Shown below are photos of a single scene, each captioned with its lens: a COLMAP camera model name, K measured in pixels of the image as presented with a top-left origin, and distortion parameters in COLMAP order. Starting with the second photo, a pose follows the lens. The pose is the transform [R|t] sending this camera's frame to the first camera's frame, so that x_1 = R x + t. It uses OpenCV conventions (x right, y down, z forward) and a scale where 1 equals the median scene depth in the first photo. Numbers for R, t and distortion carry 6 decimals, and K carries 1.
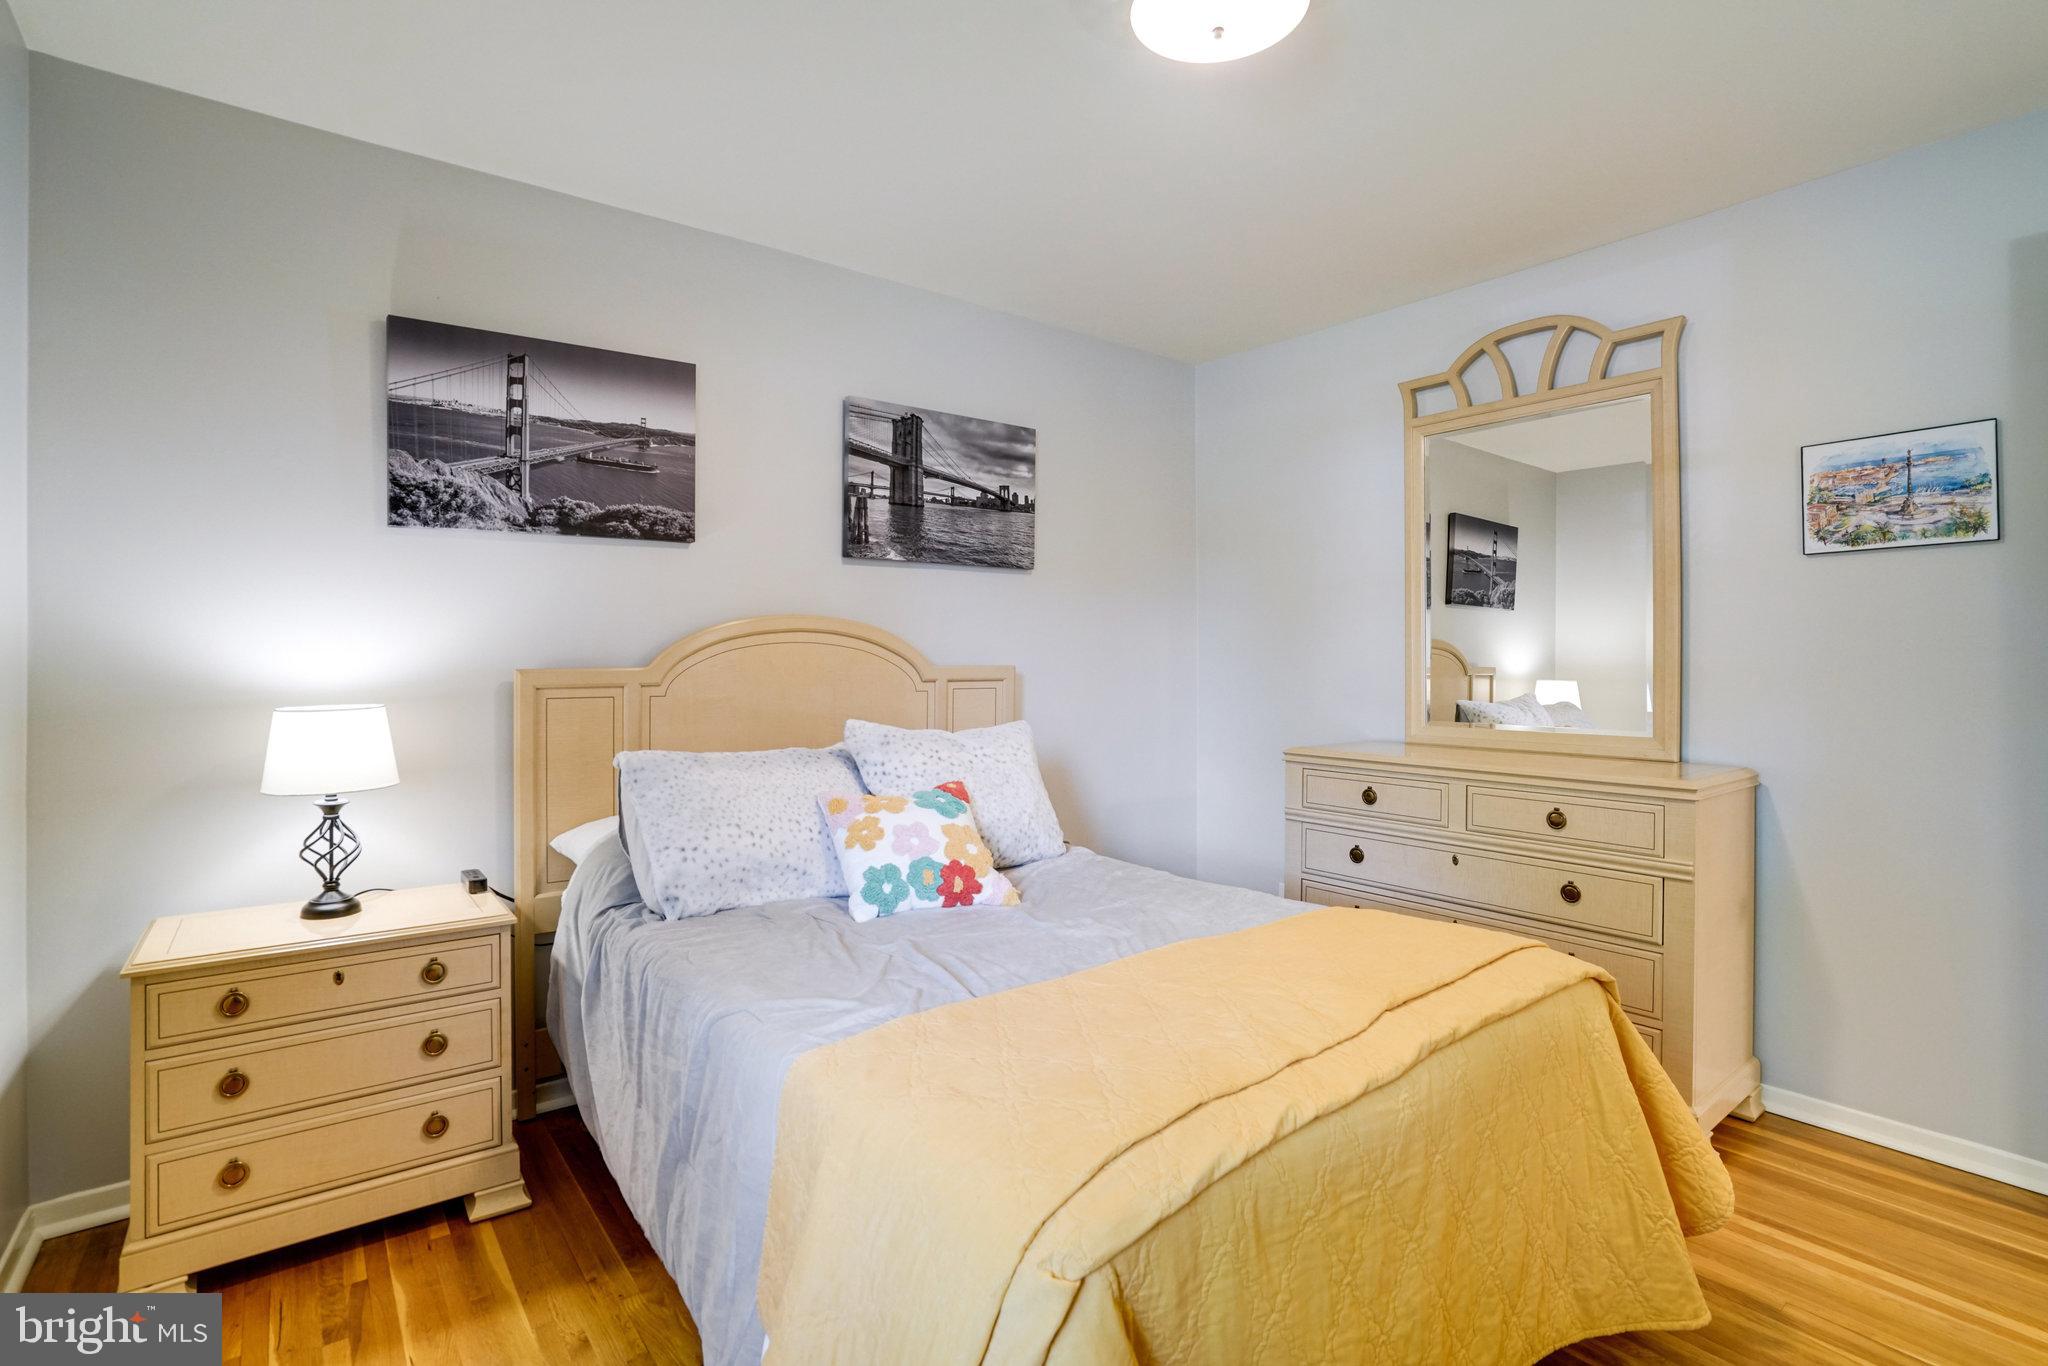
lens RADIAL K [[967.2, 0, 1021.6], [0, 967.2, 666.8], [0, 0, 1]] dist [0.005828, 0.001408]
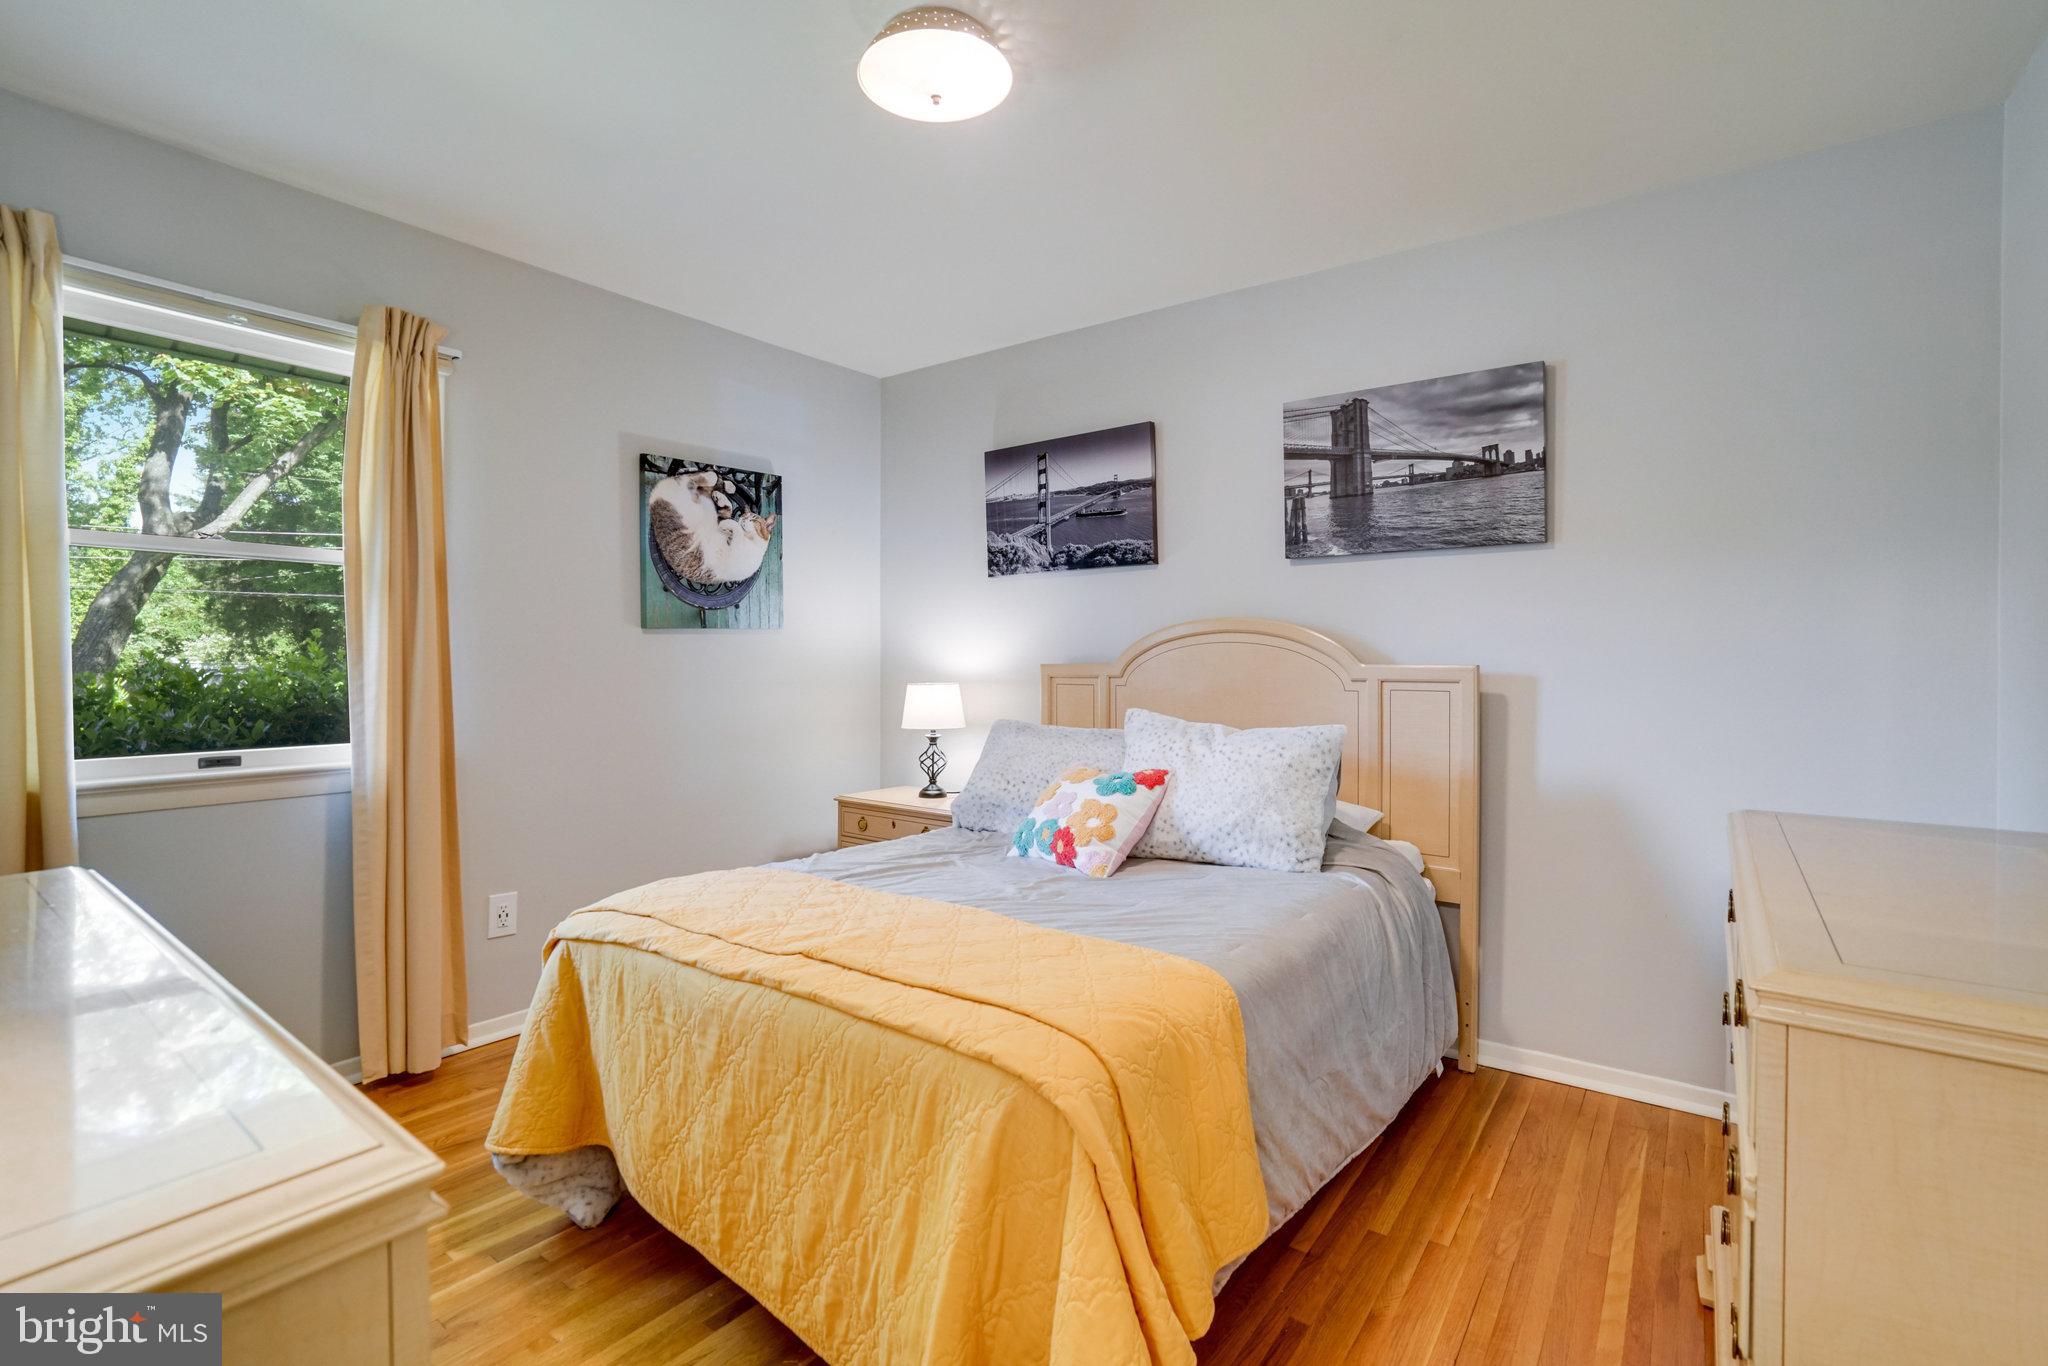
lens RADIAL K [[967.2, 0, 1021.6], [0, 967.2, 679.8], [0, 0, 1]] dist [0.005828, 0.001408]
pose [[0.295583, 0.018915, -0.955130, 0.803975], [-0.012499, 0.999795, 0.015931, 0.003443], [0.955235, 0.007230, 0.295758, 0.468330]]
